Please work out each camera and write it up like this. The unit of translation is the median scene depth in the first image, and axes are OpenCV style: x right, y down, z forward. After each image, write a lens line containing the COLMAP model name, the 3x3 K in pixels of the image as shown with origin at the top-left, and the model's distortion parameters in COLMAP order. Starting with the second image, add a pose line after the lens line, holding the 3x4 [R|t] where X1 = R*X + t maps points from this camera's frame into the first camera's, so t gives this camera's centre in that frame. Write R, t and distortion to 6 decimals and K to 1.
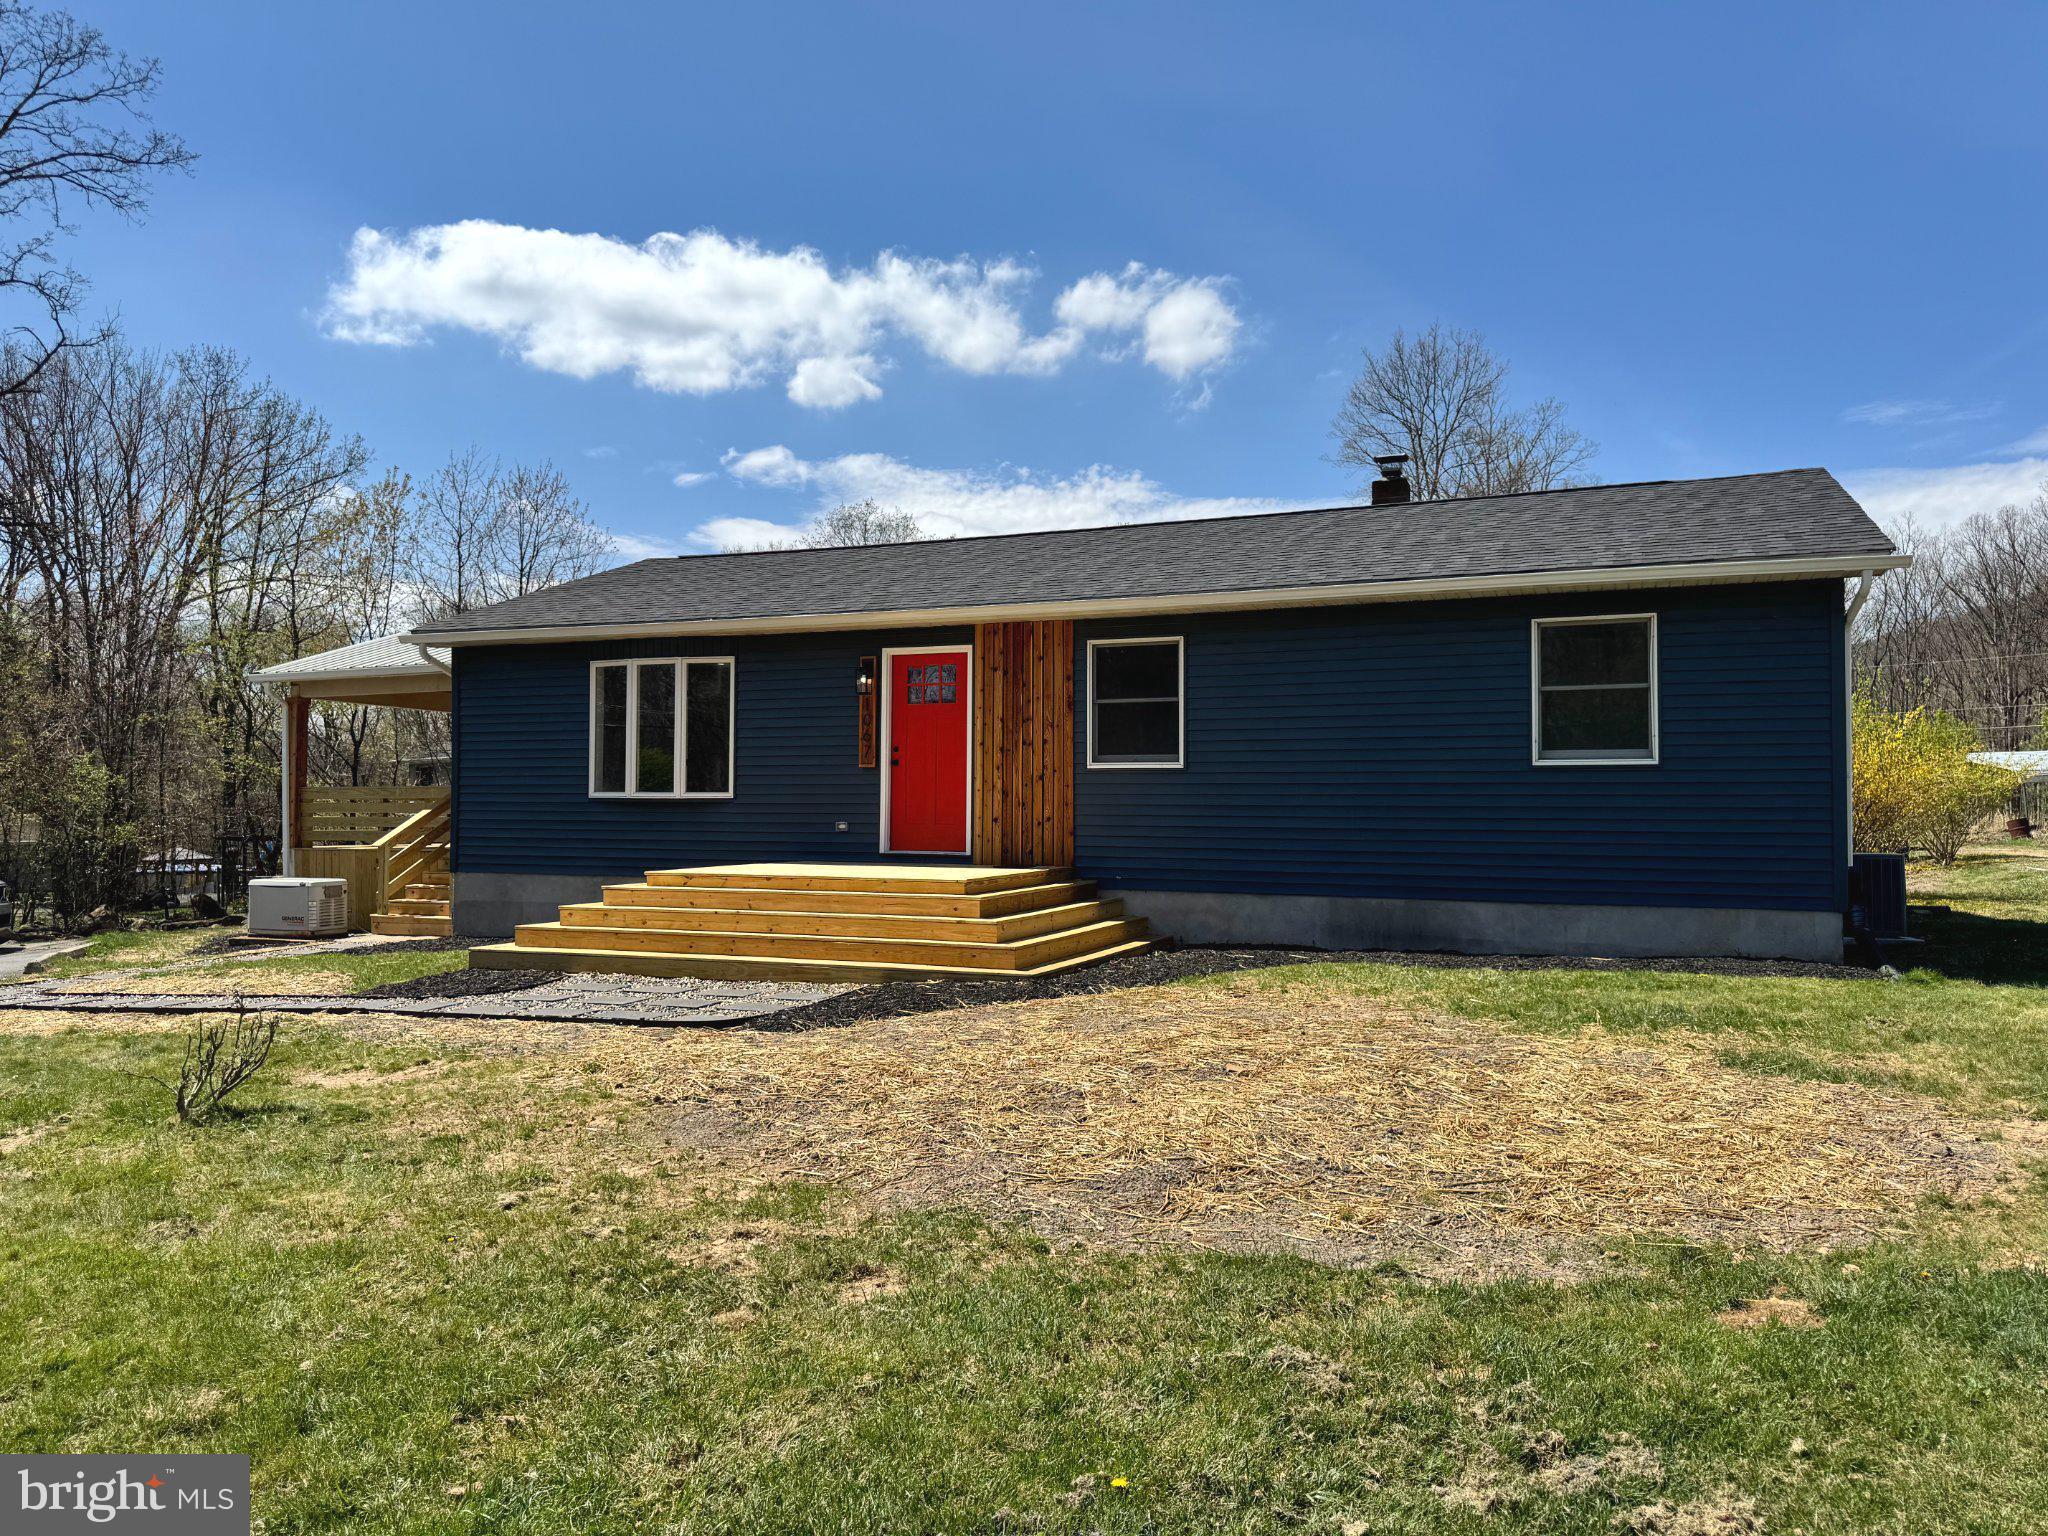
lens RADIAL K [[1438.3, 0, 1018.4], [0, 1438.3, 764.3], [0, 0, 1]] dist [0.114498, -0.137427]
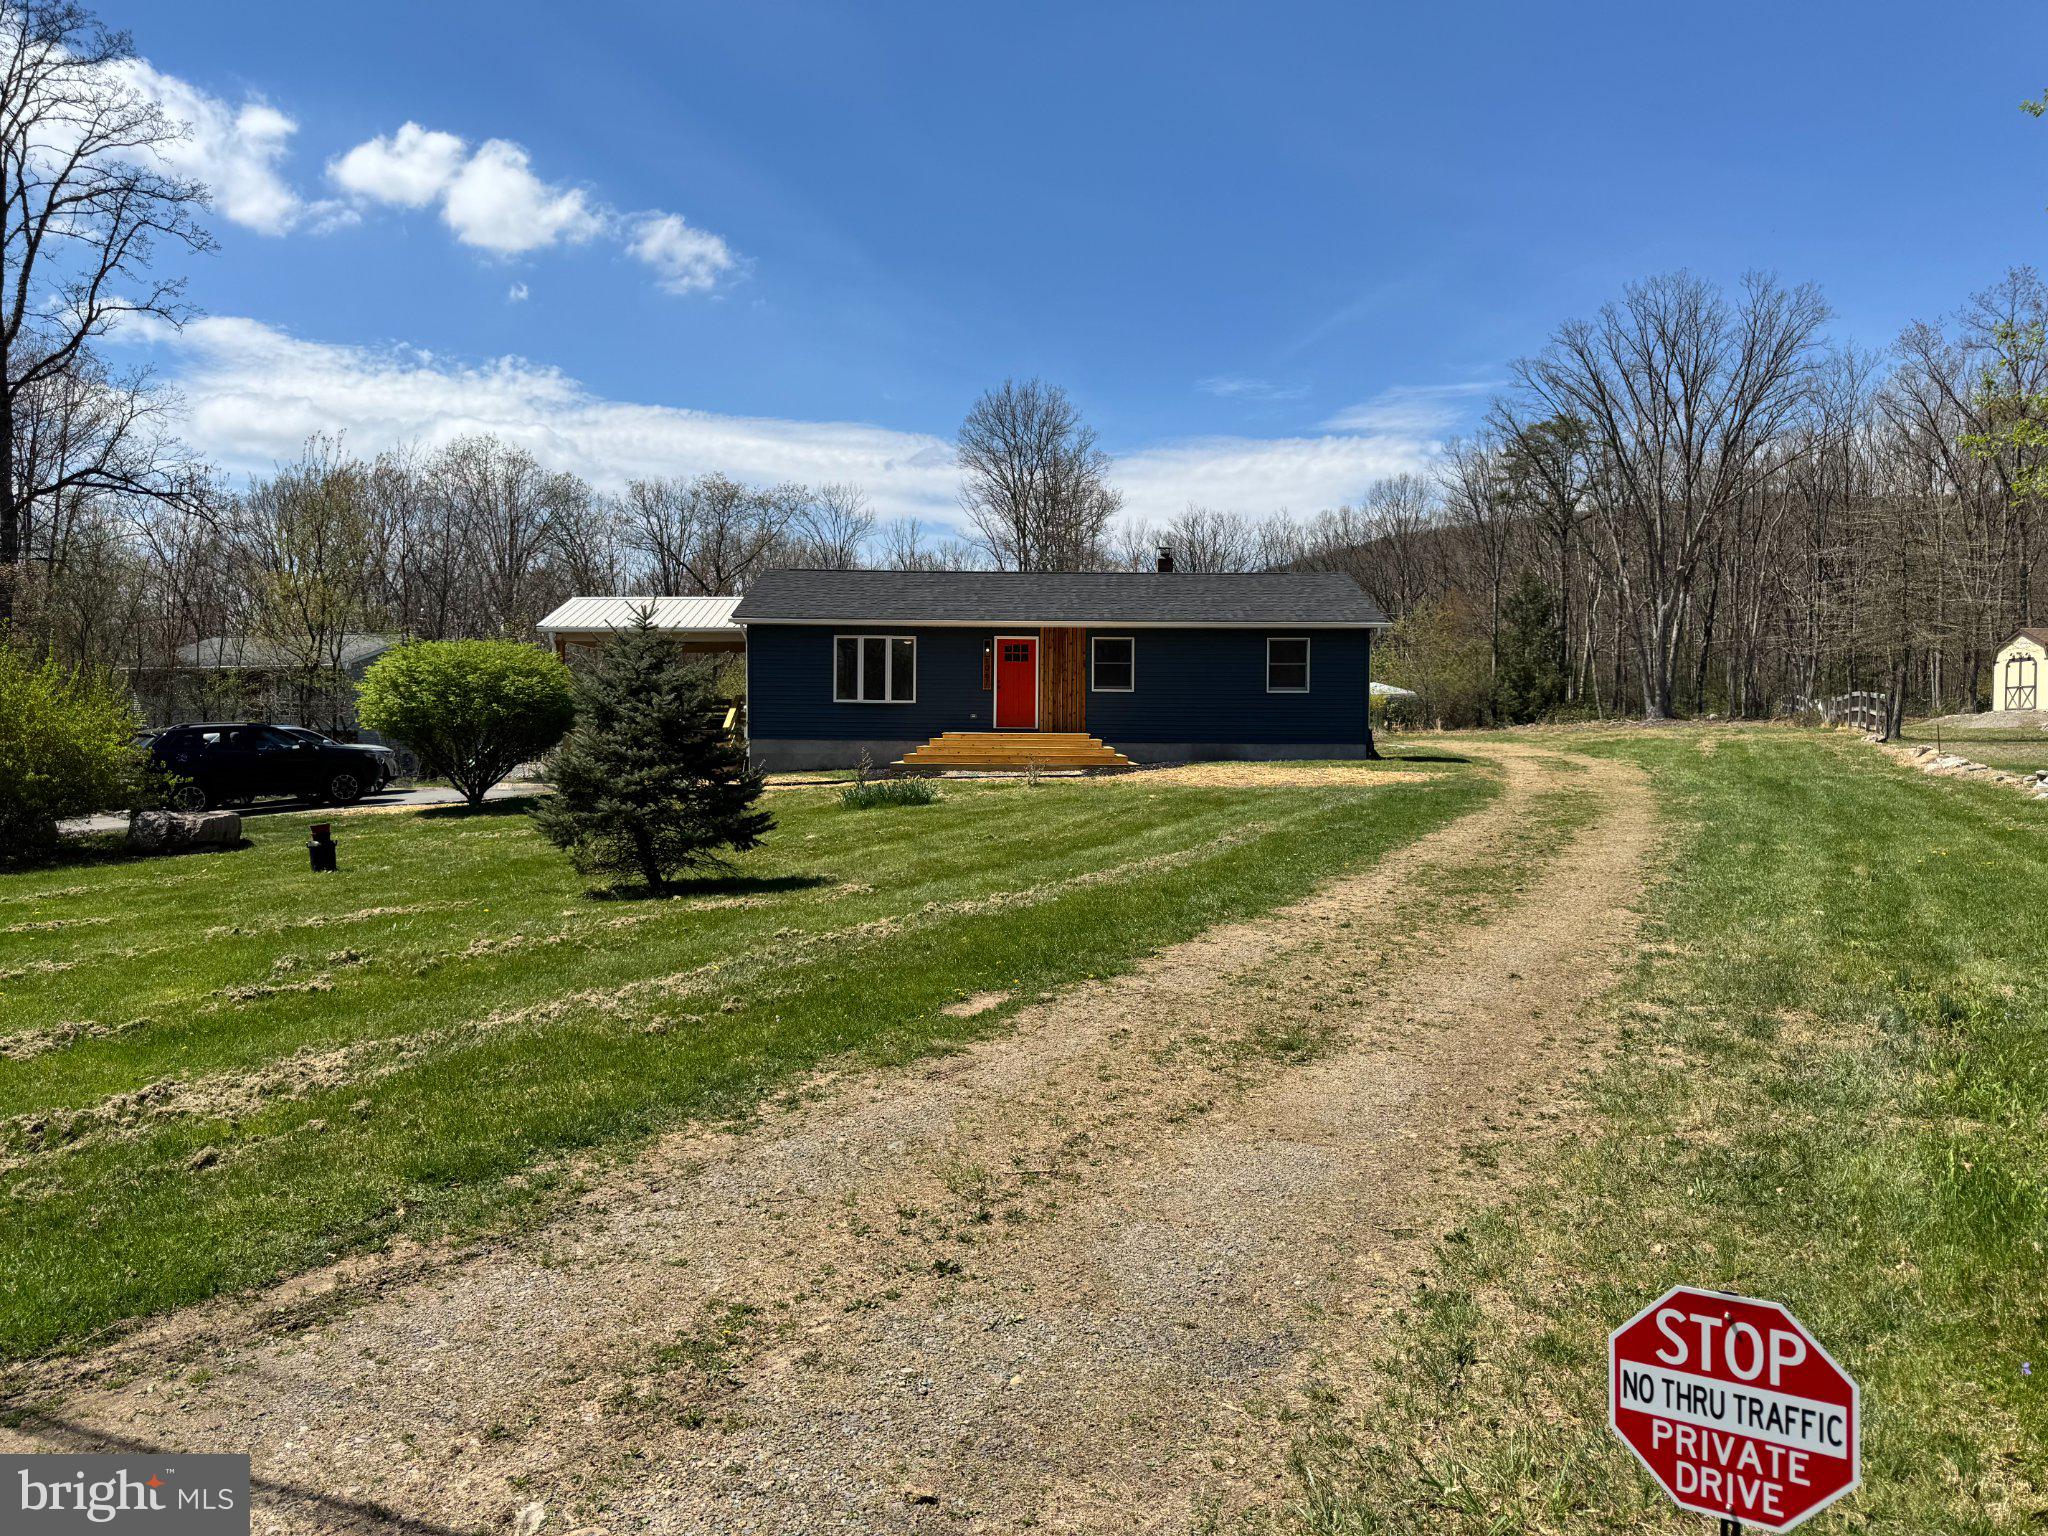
lens RADIAL K [[1438.3, 0, 1018.4], [0, 1438.3, 764.3], [0, 0, 1]] dist [0.114498, -0.137427]
pose [[0.922349, -0.006808, 0.386299, -0.951650], [-0.015123, 0.998442, 0.053705, -0.003022], [-0.386063, -0.055376, 0.920809, -1.105547]]
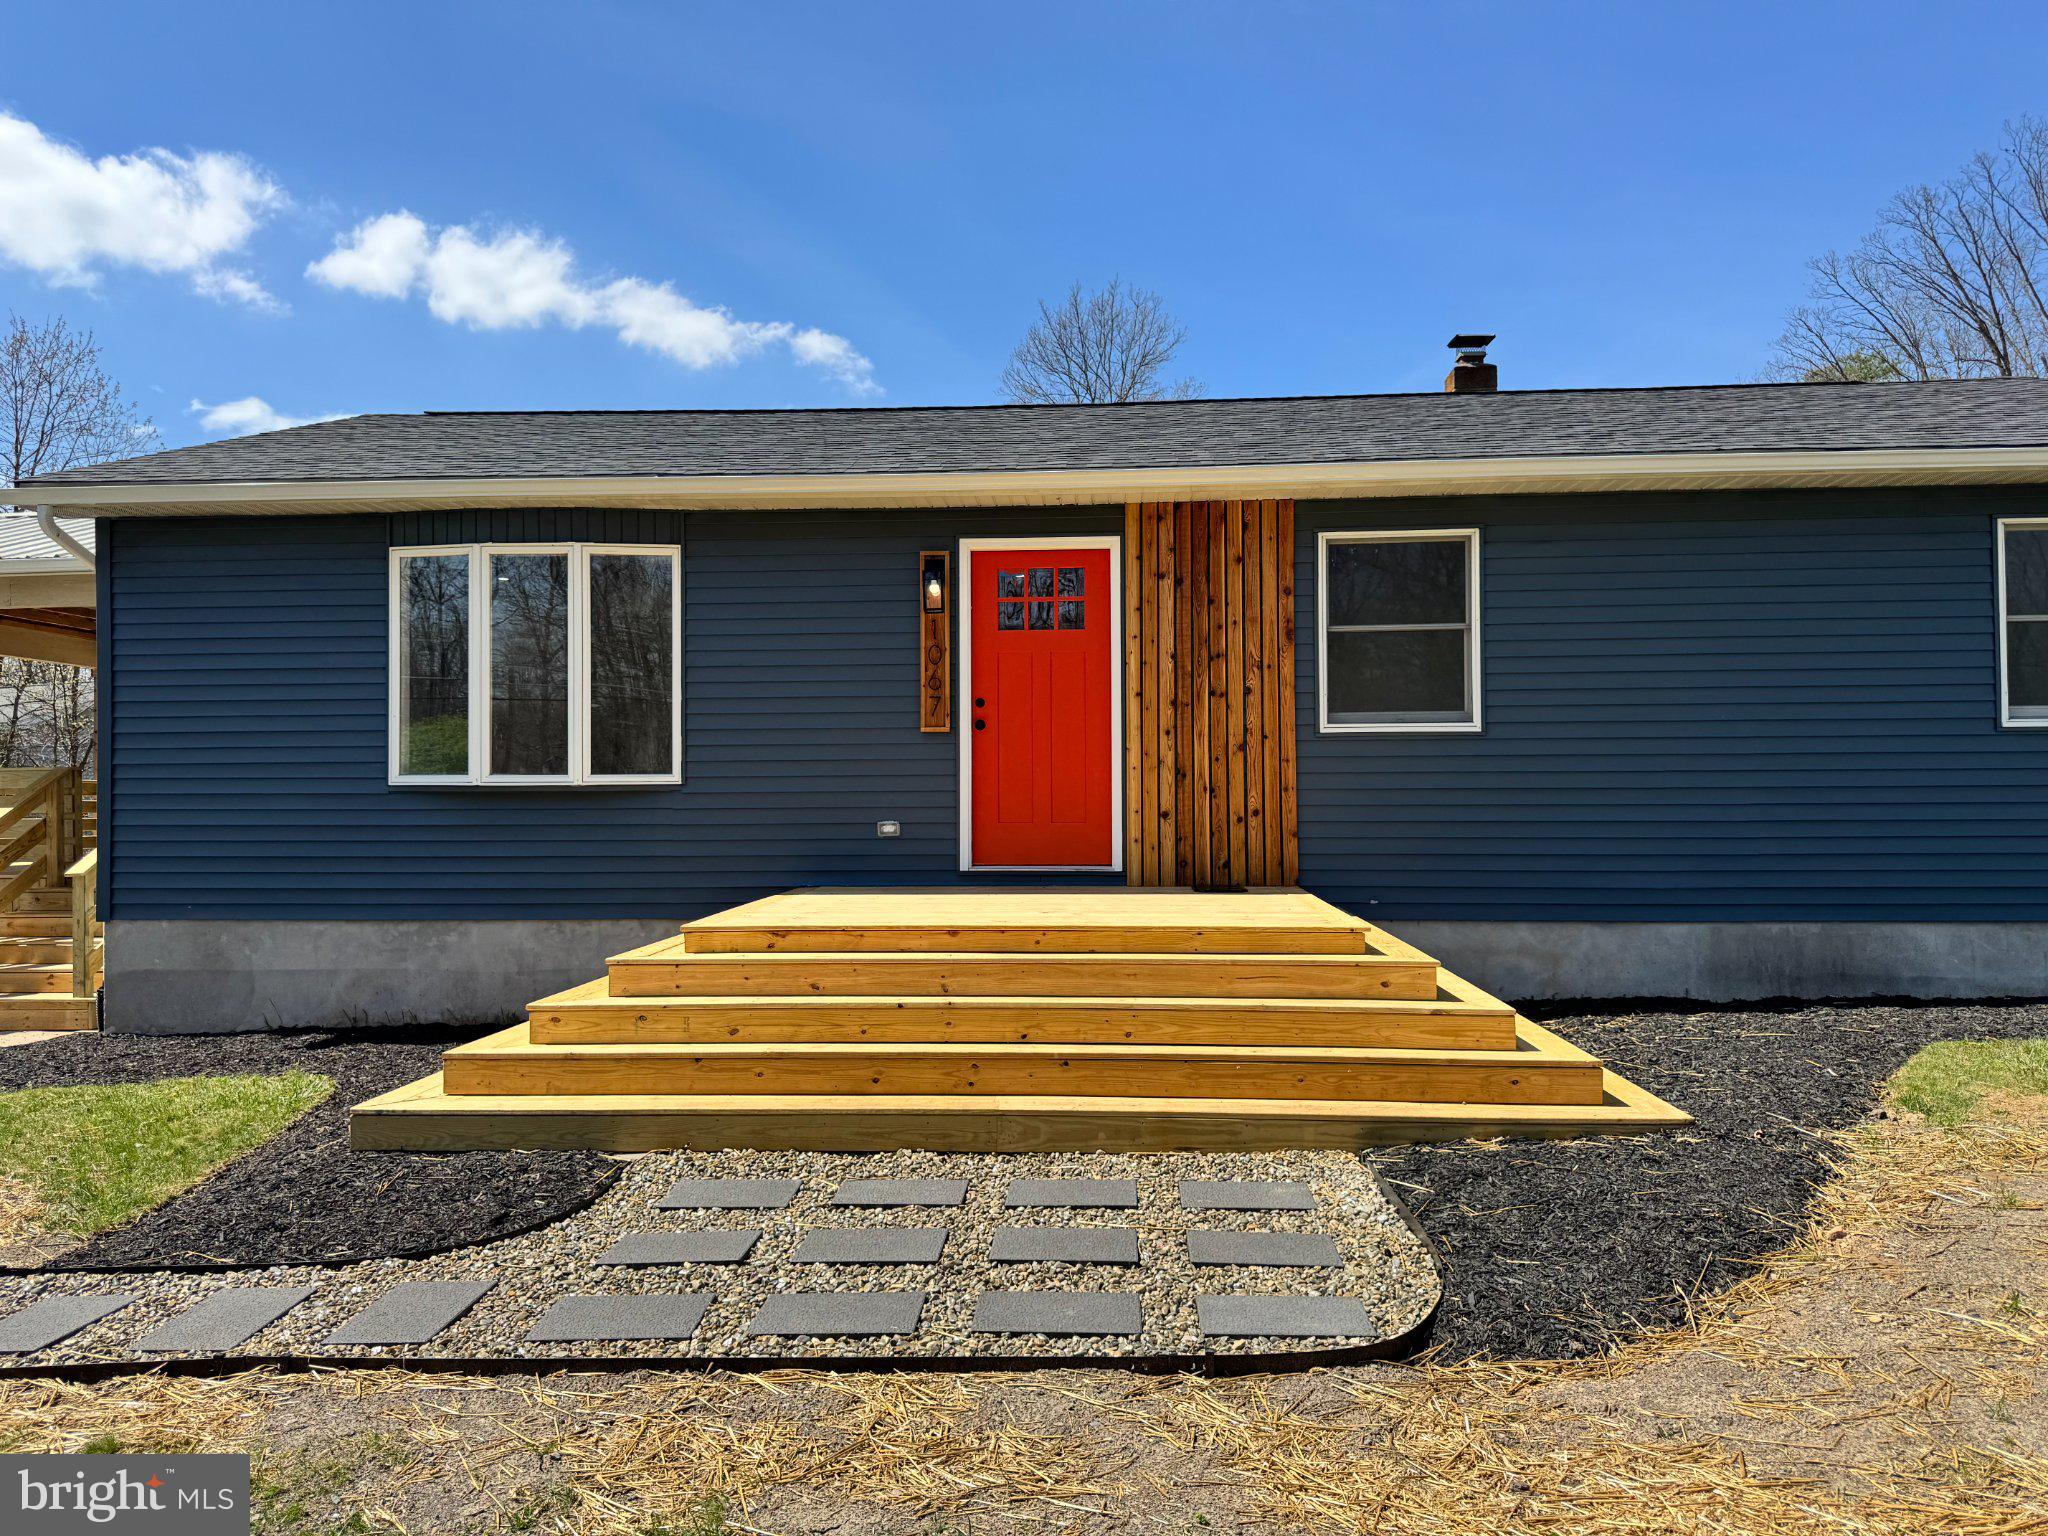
lens RADIAL K [[1449.7, 0, 1024.0], [0, 1449.7, 768.0], [0, 0, 1]] dist [0.090140, -0.121816]
pose [[0.944407, -0.005485, 0.328732, -0.282802], [0.000497, 0.999883, 0.015257, 0.008286], [-0.328777, -0.014245, 0.944300, 0.418474]]
